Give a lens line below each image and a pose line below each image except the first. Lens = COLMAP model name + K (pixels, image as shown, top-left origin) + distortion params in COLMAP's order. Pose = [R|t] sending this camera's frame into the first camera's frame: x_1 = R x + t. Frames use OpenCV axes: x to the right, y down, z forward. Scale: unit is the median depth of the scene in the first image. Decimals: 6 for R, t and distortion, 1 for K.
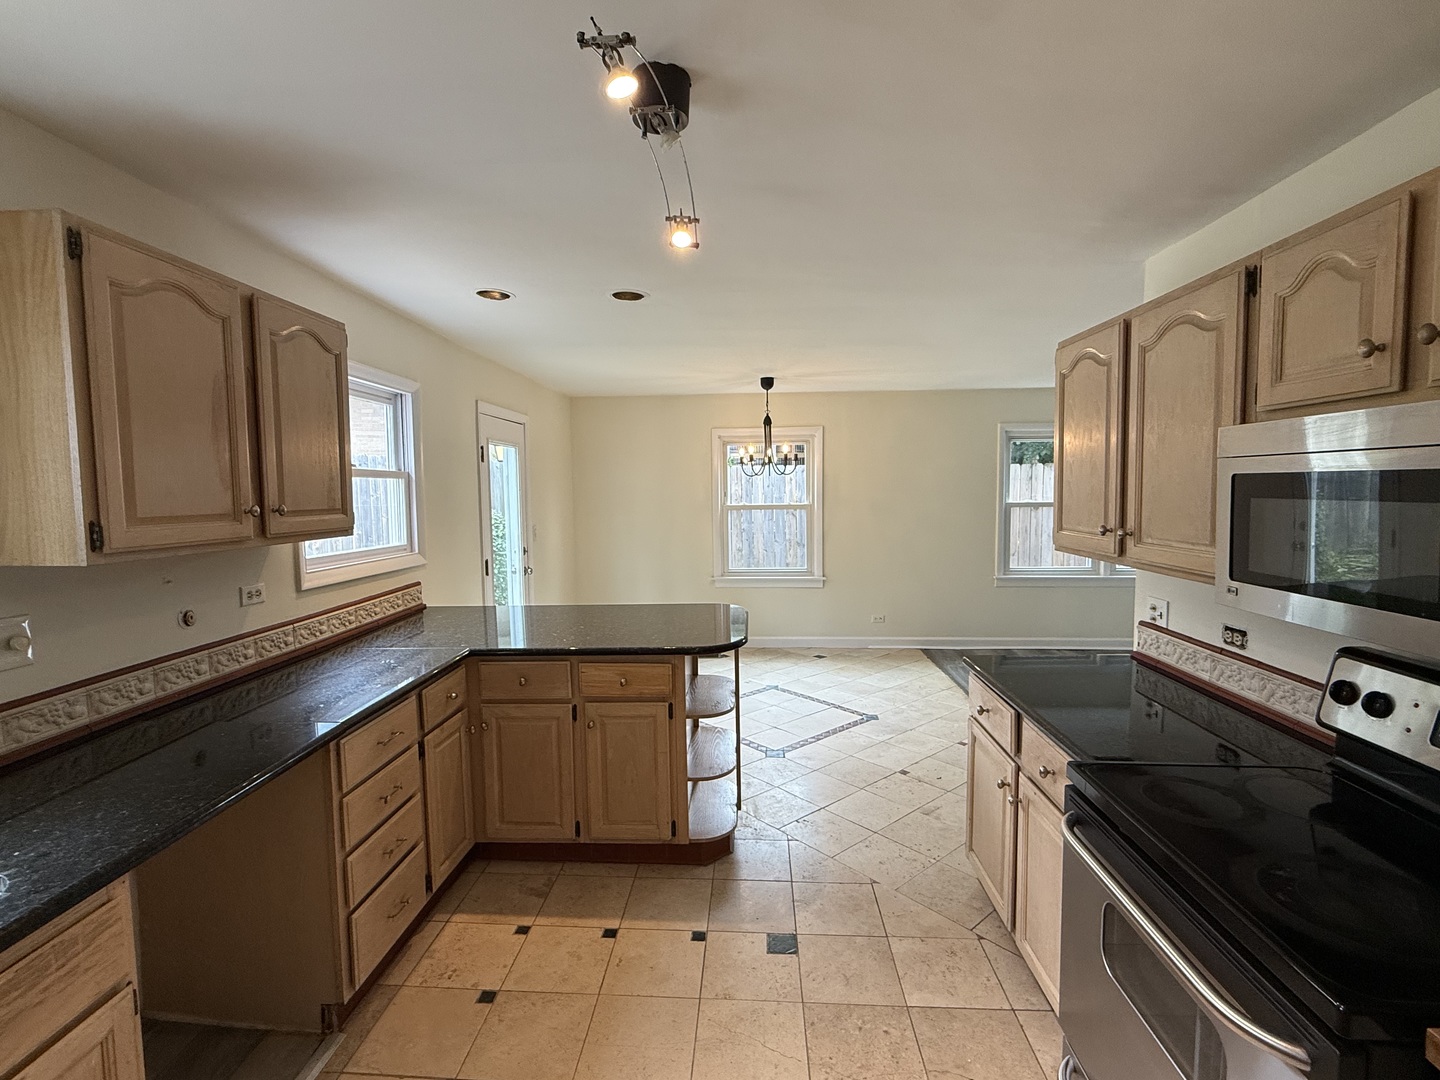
lens RADIAL K [[671.6, 0, 720.5], [0, 671.6, 535.8], [0, 0, 1]] dist [-0.000490, -0.000027]
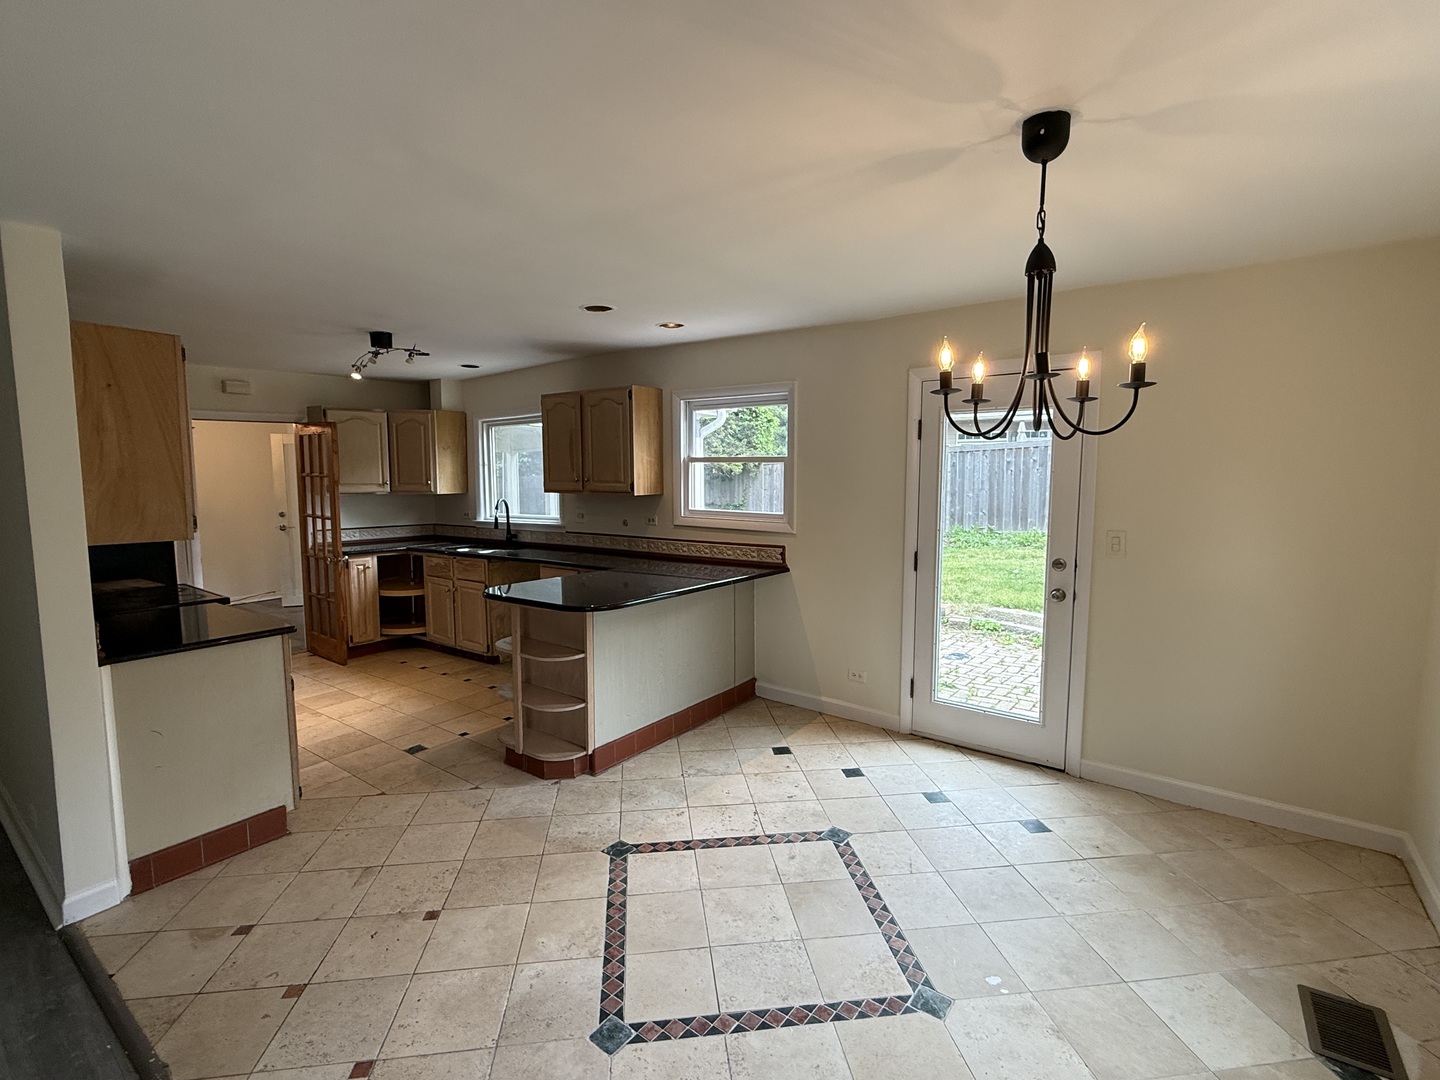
lens RADIAL K [[671.6, 0, 719.9], [0, 671.6, 537.3], [0, 0, 1]] dist [-0.000490, -0.000027]
pose [[-0.560482, 0.092244, -0.823014, 0.491407], [-0.049535, 0.988264, 0.144499, -0.093286], [0.826684, 0.121757, -0.549335, 1.227017]]
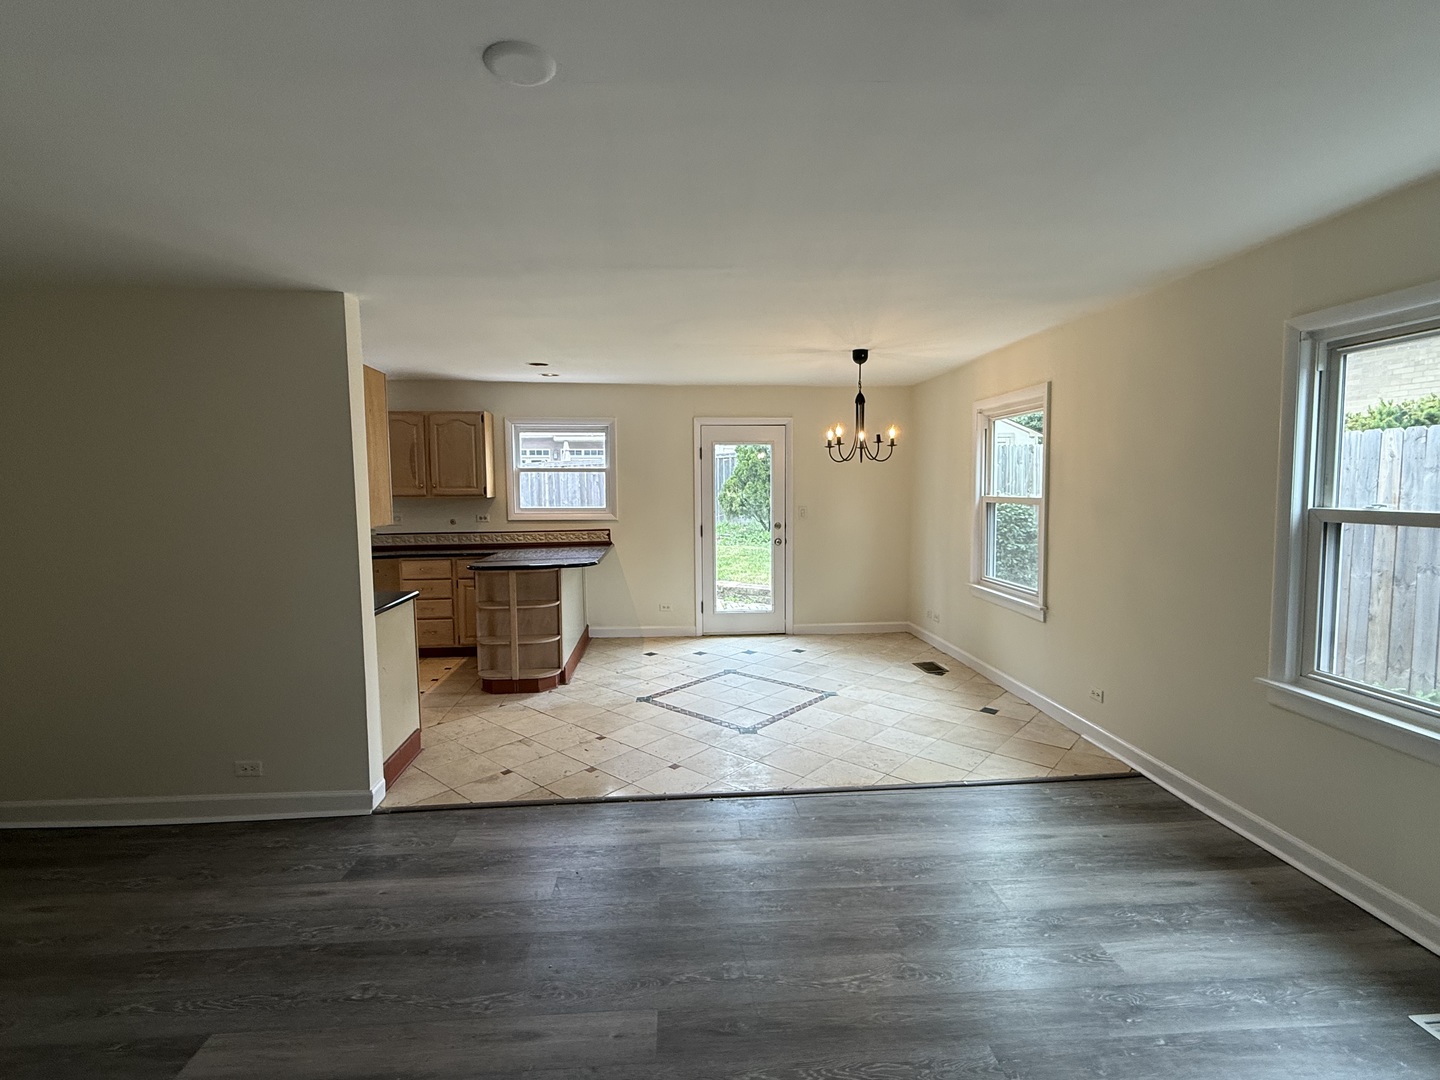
lens RADIAL K [[671.6, 0, 718.0], [0, 671.6, 534.2], [0, 0, 1]] dist [-0.000490, -0.000027]
pose [[0.129106, 0.083400, -0.988117, 1.072029], [-0.063131, 0.995127, 0.075743, -0.057287], [0.989619, 0.052602, 0.133742, 0.815063]]
